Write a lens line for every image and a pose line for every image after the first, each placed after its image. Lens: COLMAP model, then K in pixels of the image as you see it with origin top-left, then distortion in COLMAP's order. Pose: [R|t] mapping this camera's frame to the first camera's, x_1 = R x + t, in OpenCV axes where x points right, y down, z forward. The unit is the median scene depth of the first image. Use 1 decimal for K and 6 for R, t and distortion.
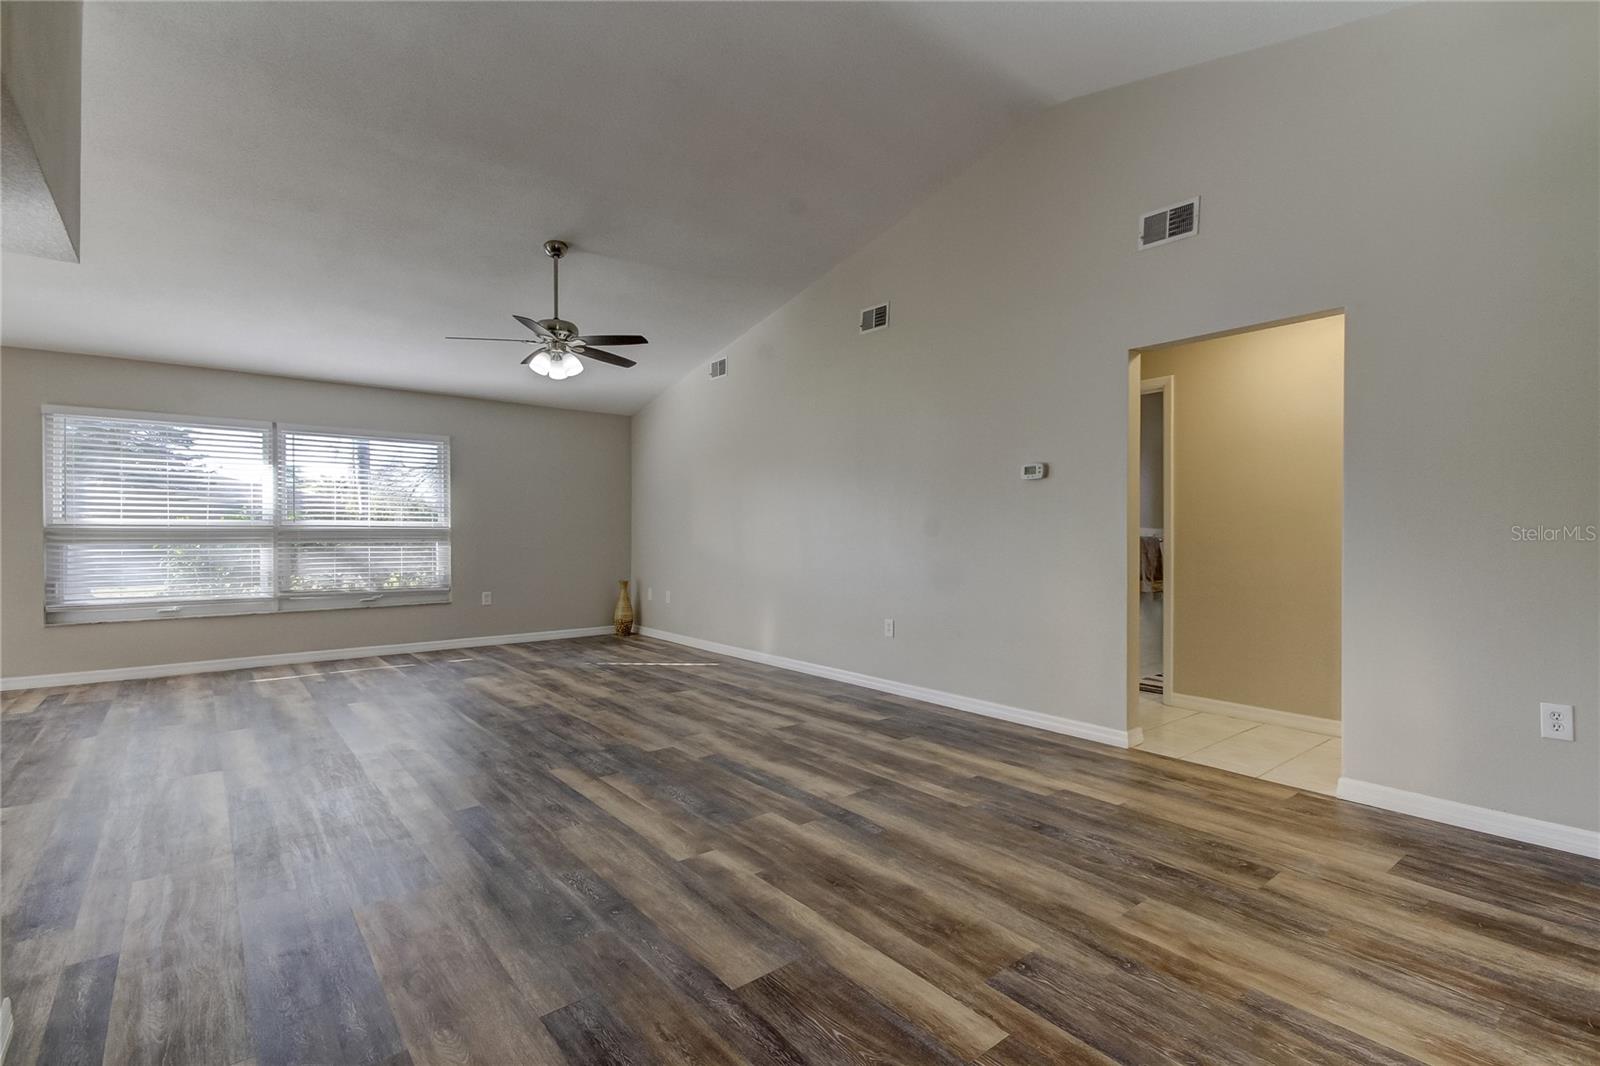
lens RADIAL K [[753.2, 0, 804.7], [0, 753.2, 532.5], [0, 0, 1]] dist [0.004841, -0.001448]
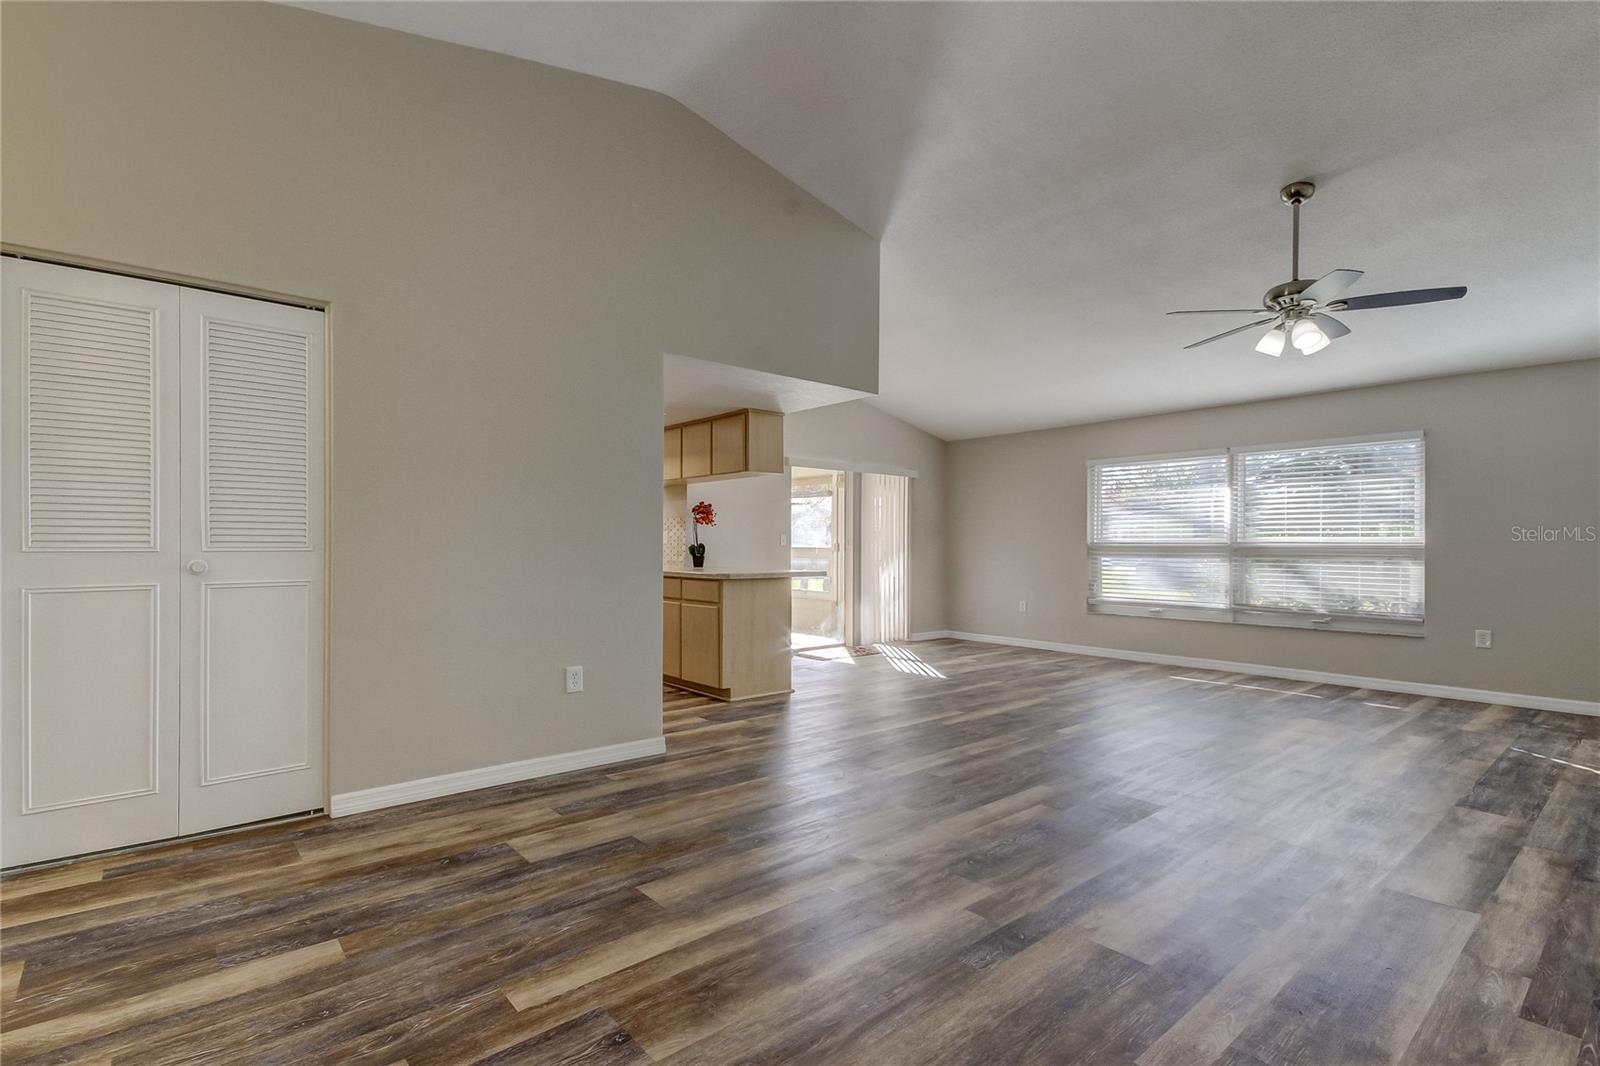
lens RADIAL K [[753.2, 0, 805.5], [0, 753.2, 540.5], [0, 0, 1]] dist [0.004841, -0.001448]
pose [[0.023814, -0.007827, -0.999686, 0.454363], [-0.006624, 0.999946, -0.007987, 0.002008], [0.999694, 0.006812, 0.023760, 0.462467]]
